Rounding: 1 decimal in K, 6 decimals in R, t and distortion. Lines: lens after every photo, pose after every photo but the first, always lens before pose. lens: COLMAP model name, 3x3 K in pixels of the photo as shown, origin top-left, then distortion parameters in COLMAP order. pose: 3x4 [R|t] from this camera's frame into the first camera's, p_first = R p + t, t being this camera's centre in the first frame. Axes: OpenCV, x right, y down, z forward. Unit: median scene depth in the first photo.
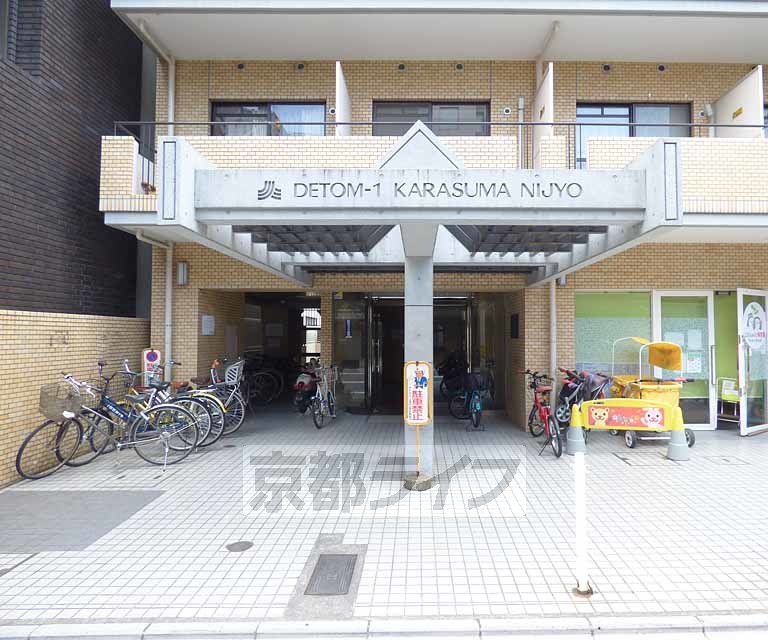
lens RADIAL K [[511.5, 0, 395.2], [0, 511.5, 318.1], [0, 0, 1]] dist [-0.005733, -0.002613]
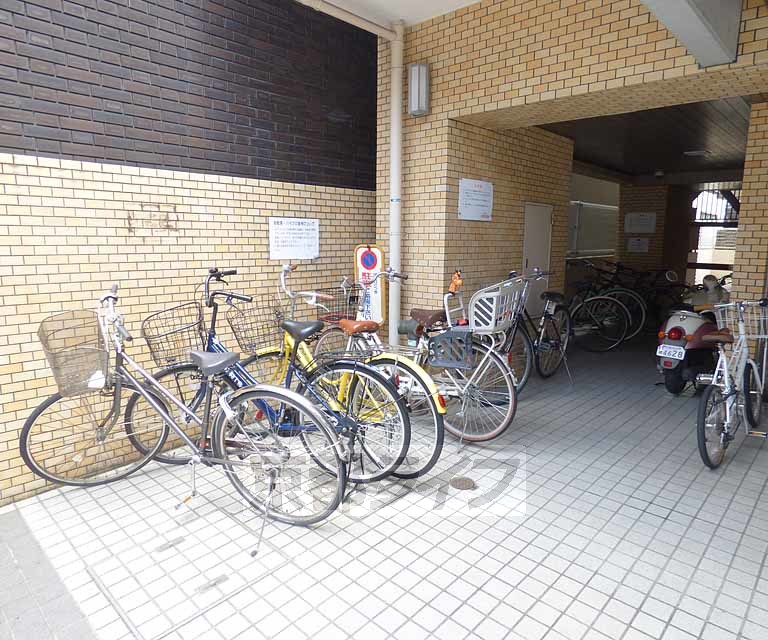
lens RADIAL K [[511.5, 0, 395.2], [0, 511.5, 318.1], [0, 0, 1]] dist [-0.005733, -0.002613]
pose [[0.762201, 0.111327, -0.637695, -0.103725], [0.008413, 0.983314, 0.181721, 0.037399], [0.647285, -0.143873, 0.748547, 0.600436]]
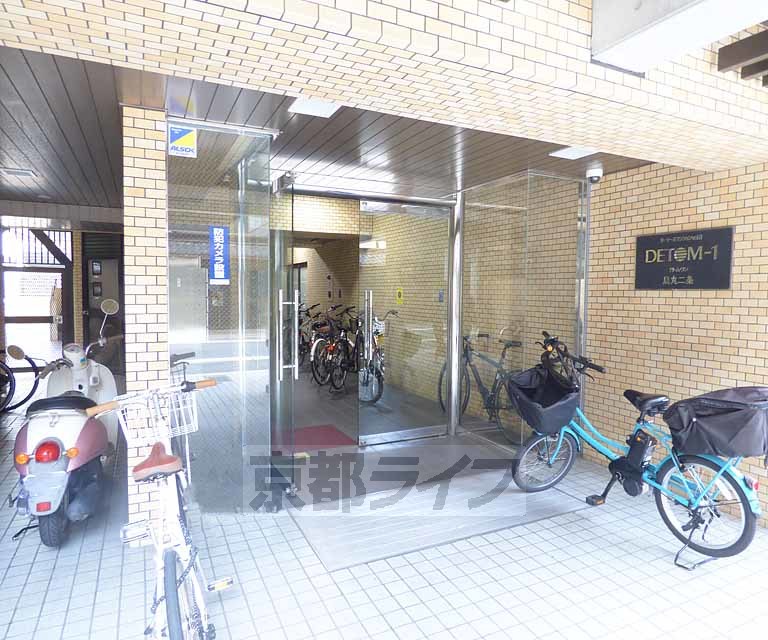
lens RADIAL K [[511.5, 0, 395.2], [0, 511.5, 318.1], [0, 0, 1]] dist [-0.005733, -0.002613]
pose [[0.872850, -0.015741, 0.487734, -0.183342], [-0.028047, 0.996209, 0.082345, 0.037571], [-0.487182, -0.085554, 0.869100, 0.811396]]
